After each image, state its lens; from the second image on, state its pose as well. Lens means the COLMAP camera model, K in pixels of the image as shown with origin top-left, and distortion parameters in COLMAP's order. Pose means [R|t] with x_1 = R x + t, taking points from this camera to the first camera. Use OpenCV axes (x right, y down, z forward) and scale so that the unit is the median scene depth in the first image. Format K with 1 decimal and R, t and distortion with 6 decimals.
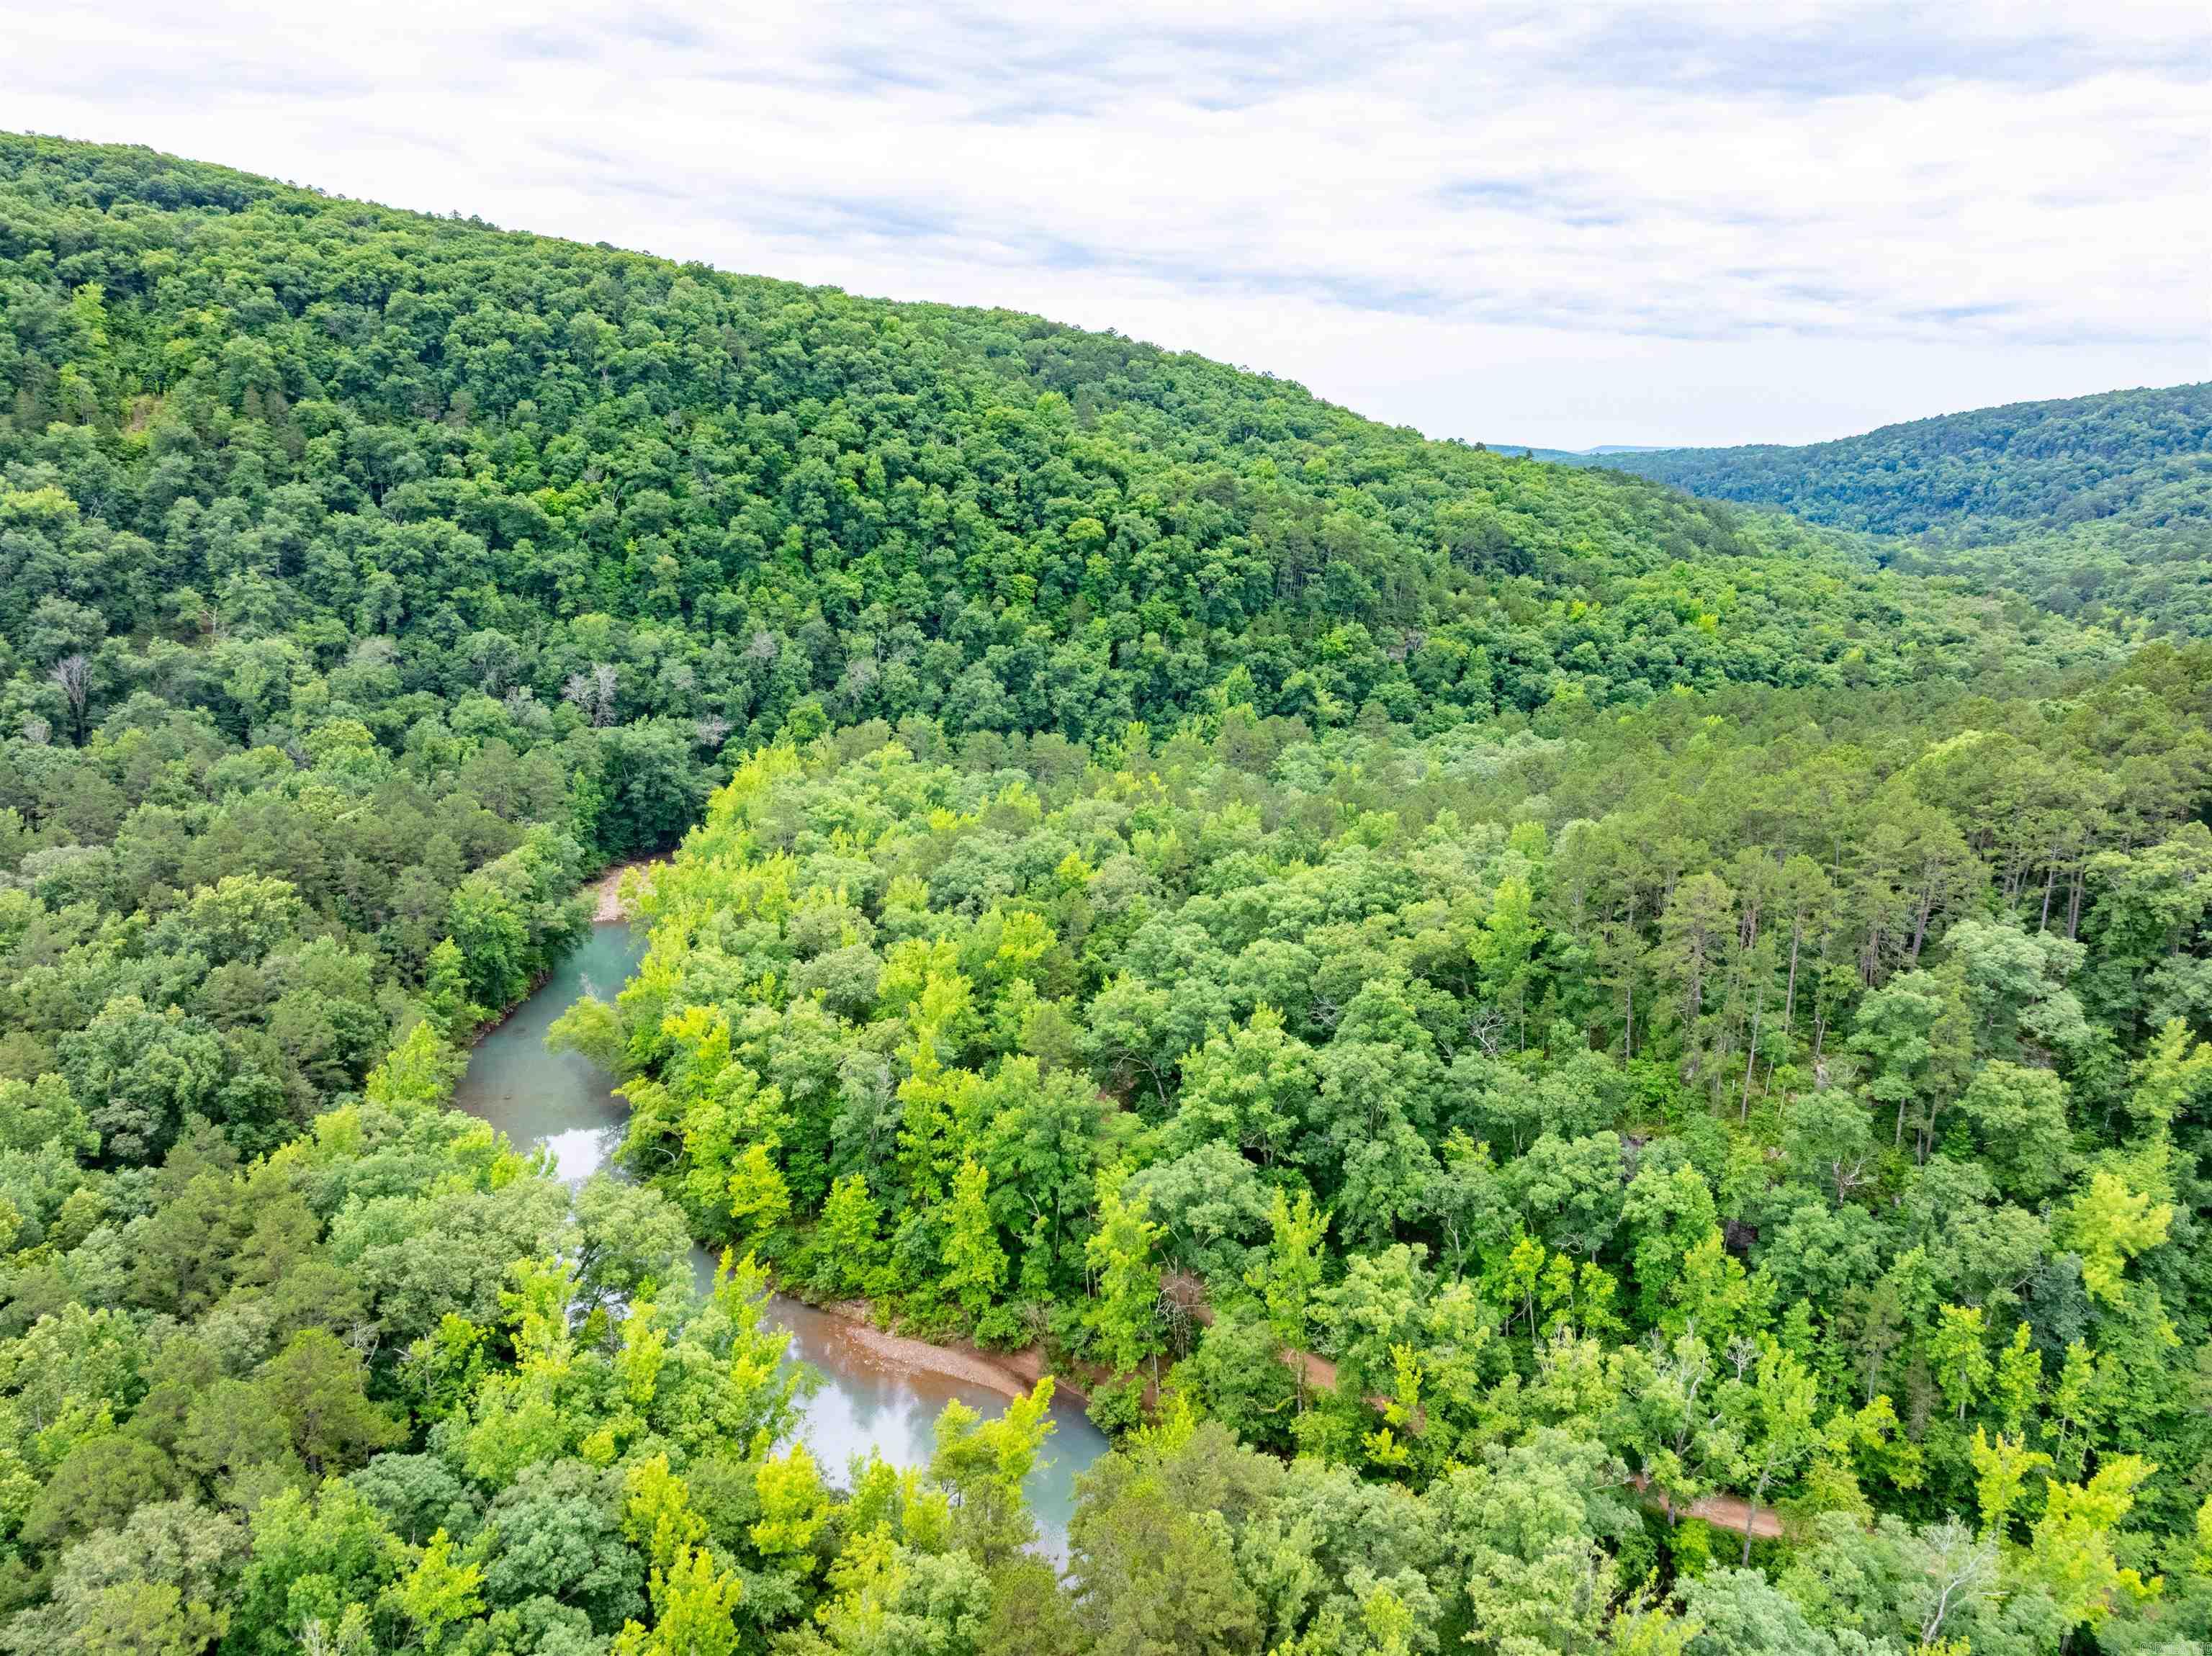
lens RADIAL K [[1579.7, 0, 1110.8], [0, 1579.7, 712.9], [0, 0, 1]] dist [-0.021671, 0.009565]
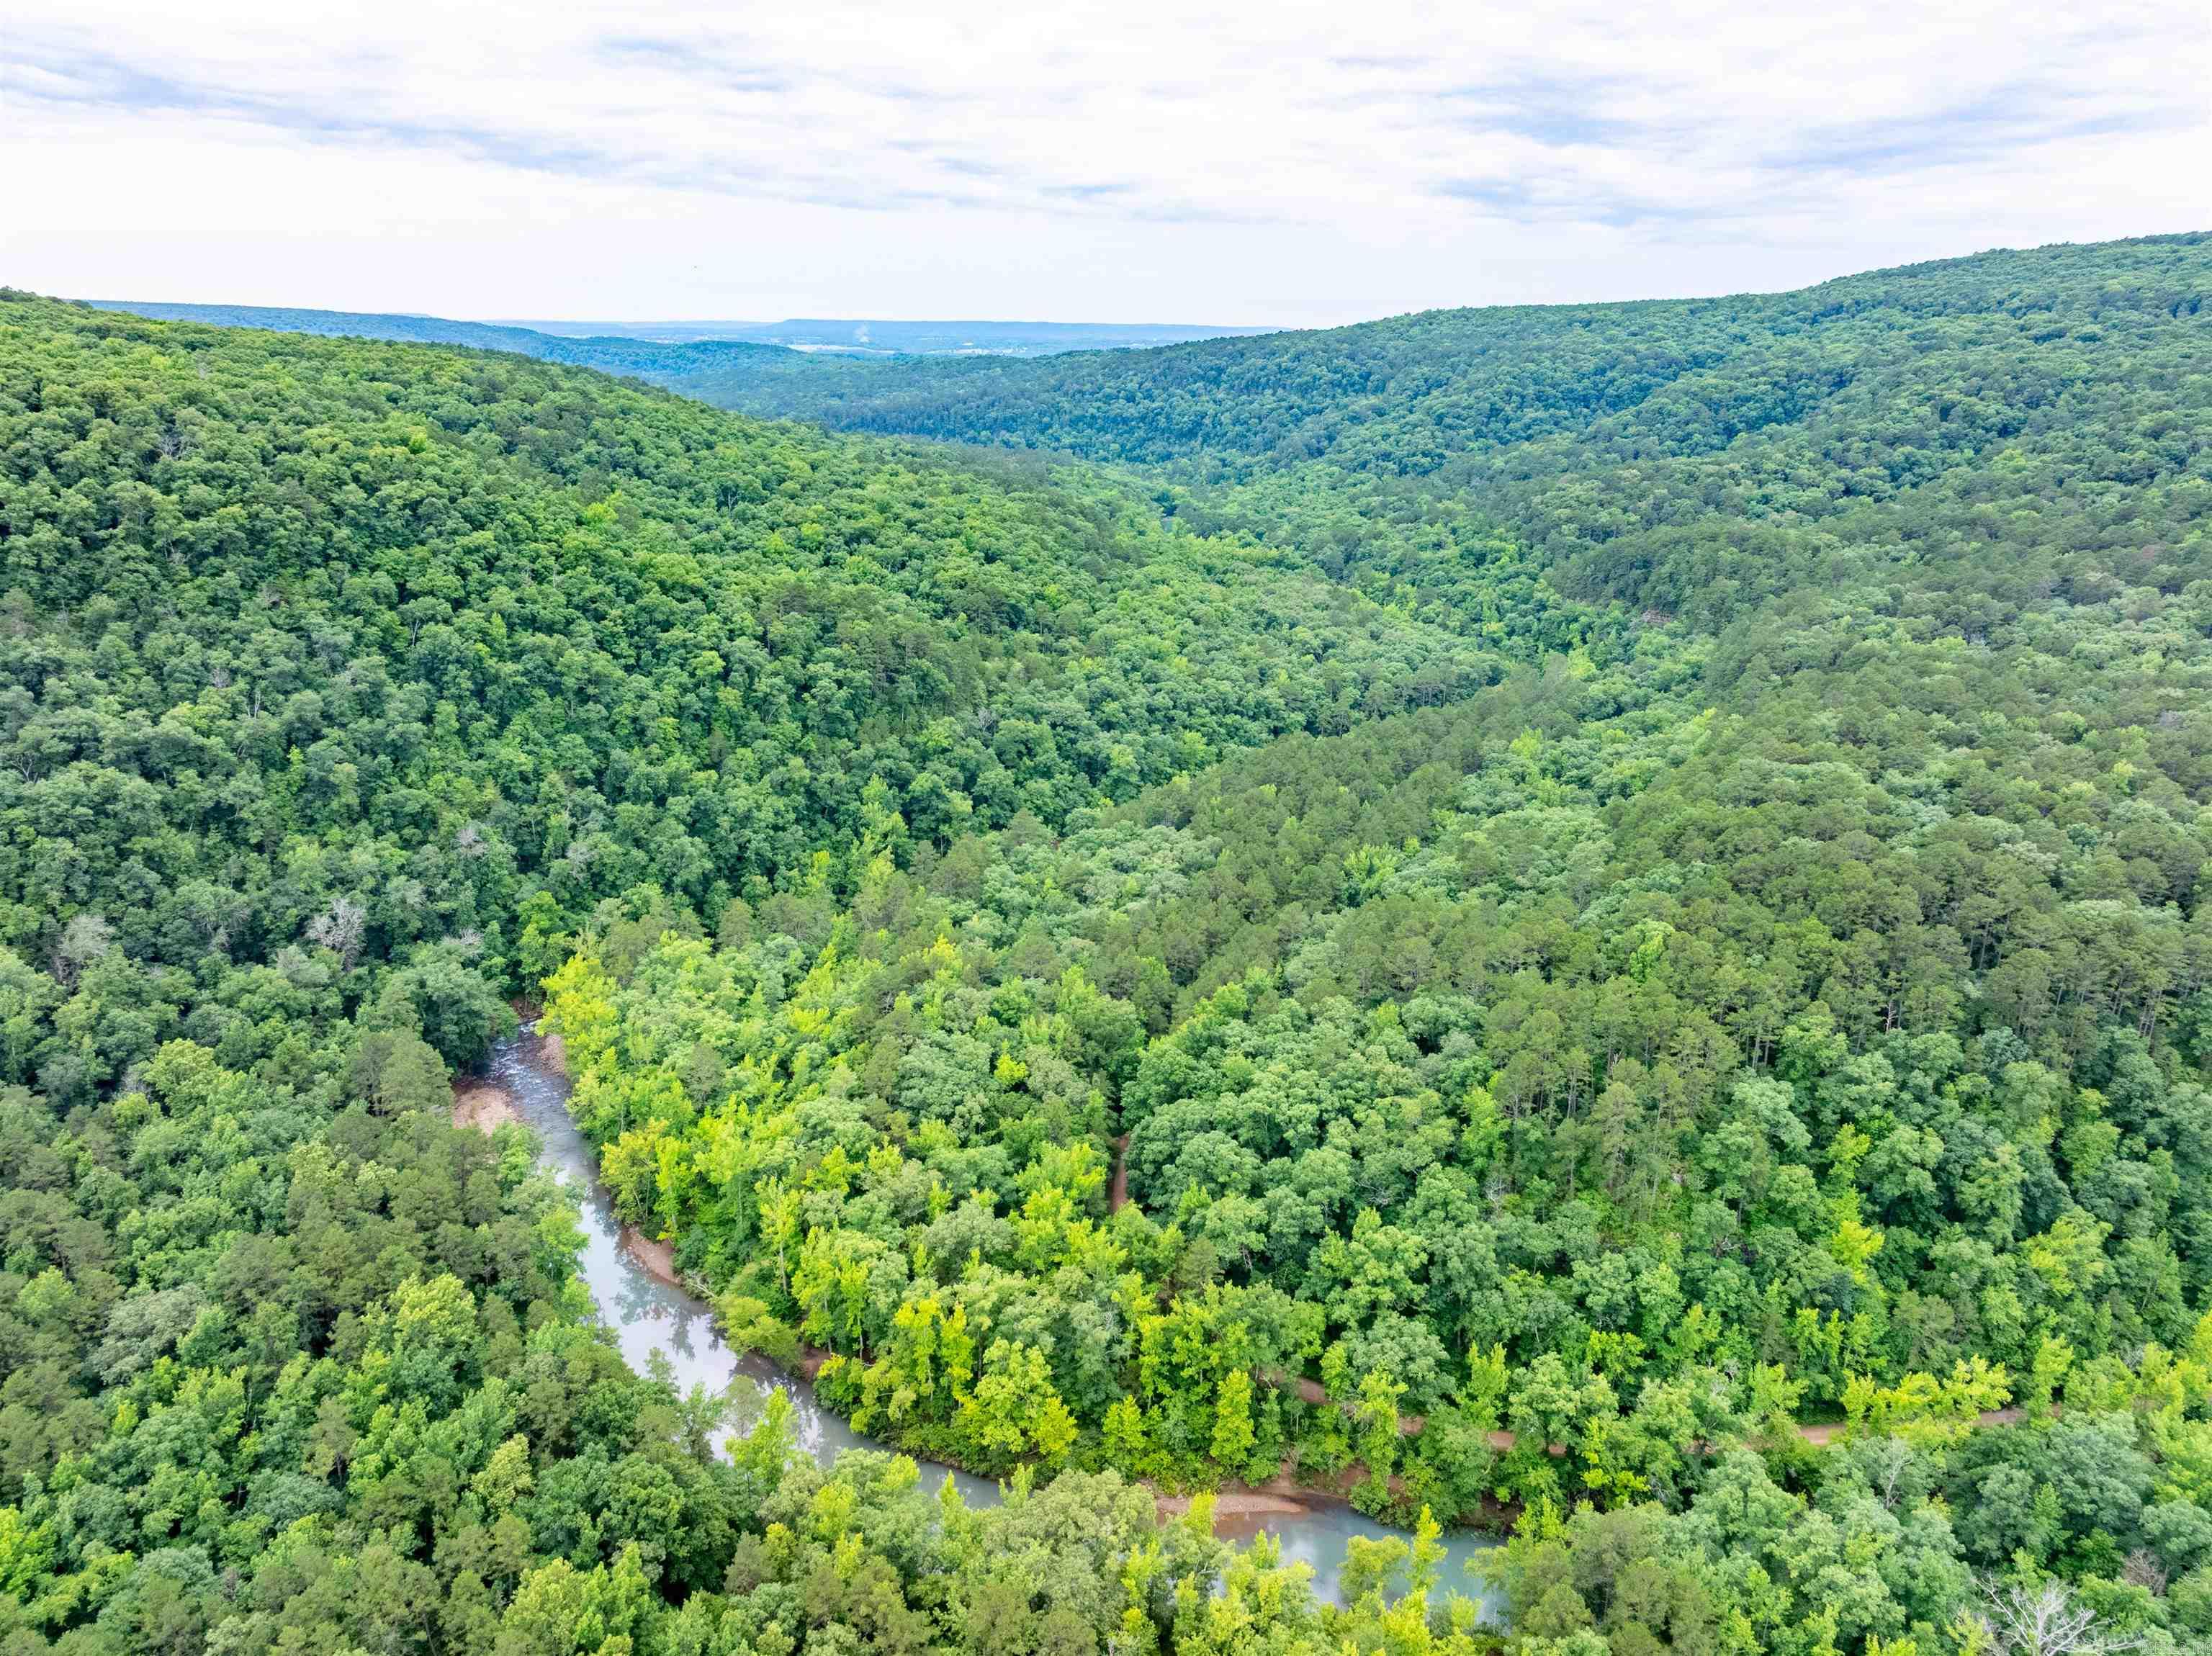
lens RADIAL K [[1579.7, 0, 1110.8], [0, 1579.7, 712.9], [0, 0, 1]] dist [-0.021671, 0.009565]
pose [[0.882157, -0.120559, 0.455263, -0.284111], [0.086257, 0.991688, 0.095471, -0.171816], [-0.462989, -0.044950, 0.885224, -0.082826]]
